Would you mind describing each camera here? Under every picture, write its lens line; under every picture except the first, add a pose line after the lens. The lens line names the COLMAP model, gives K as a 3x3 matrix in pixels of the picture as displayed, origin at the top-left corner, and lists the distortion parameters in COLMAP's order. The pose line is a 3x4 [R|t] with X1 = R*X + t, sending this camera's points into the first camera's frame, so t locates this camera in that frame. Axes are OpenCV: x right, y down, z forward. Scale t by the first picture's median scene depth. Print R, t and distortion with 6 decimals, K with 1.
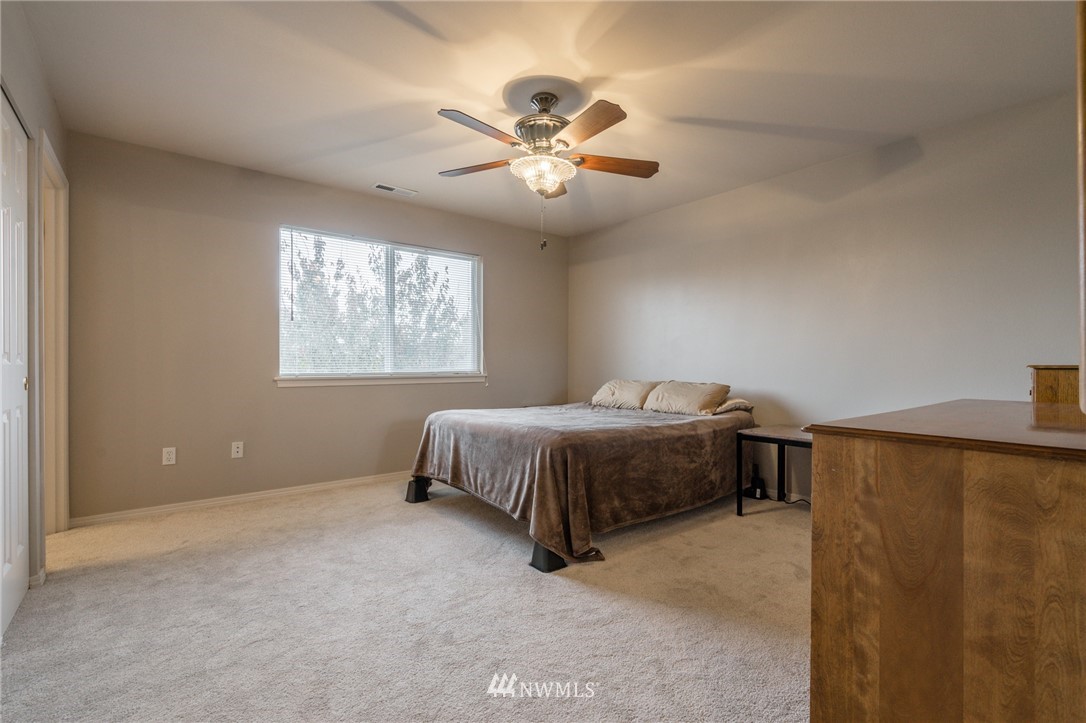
lens RADIAL K [[494.6, 0, 541.1], [0, 494.6, 366.8], [0, 0, 1]] dist [0.009054, 0.000804]
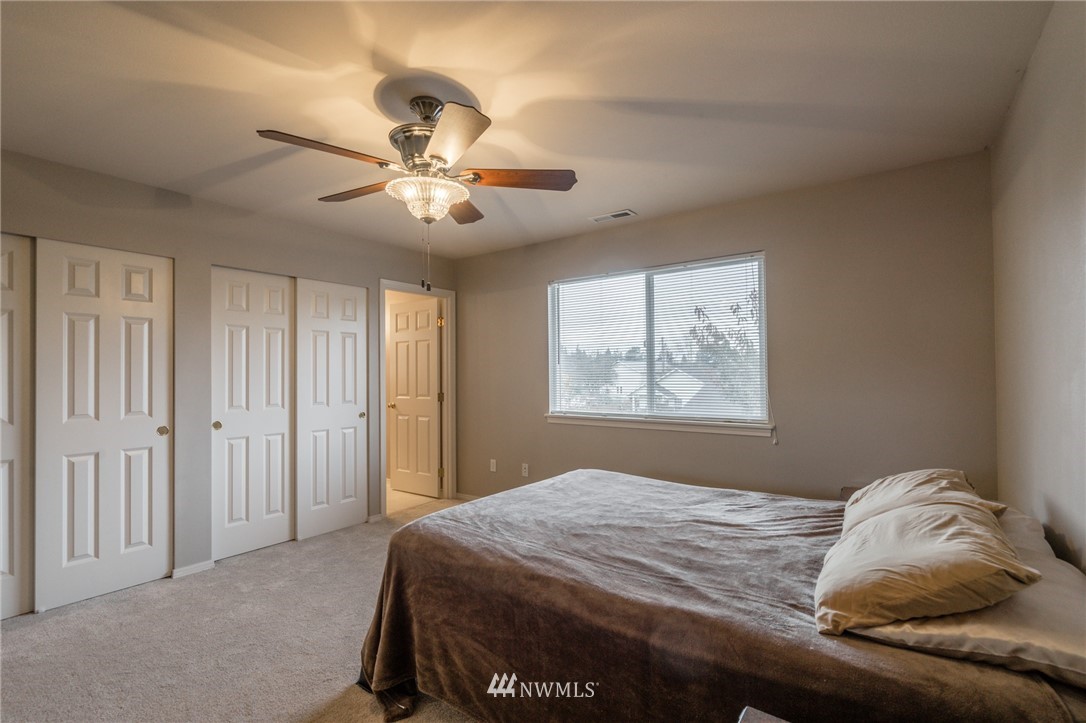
lens RADIAL K [[494.6, 0, 541.2], [0, 494.6, 365.9], [0, 0, 1]] dist [0.009054, 0.000804]
pose [[0.258655, -0.016816, -0.965823, 0.600359], [-0.002009, 0.999837, -0.017946, -0.072317], [0.965968, 0.006582, 0.258579, 0.704986]]
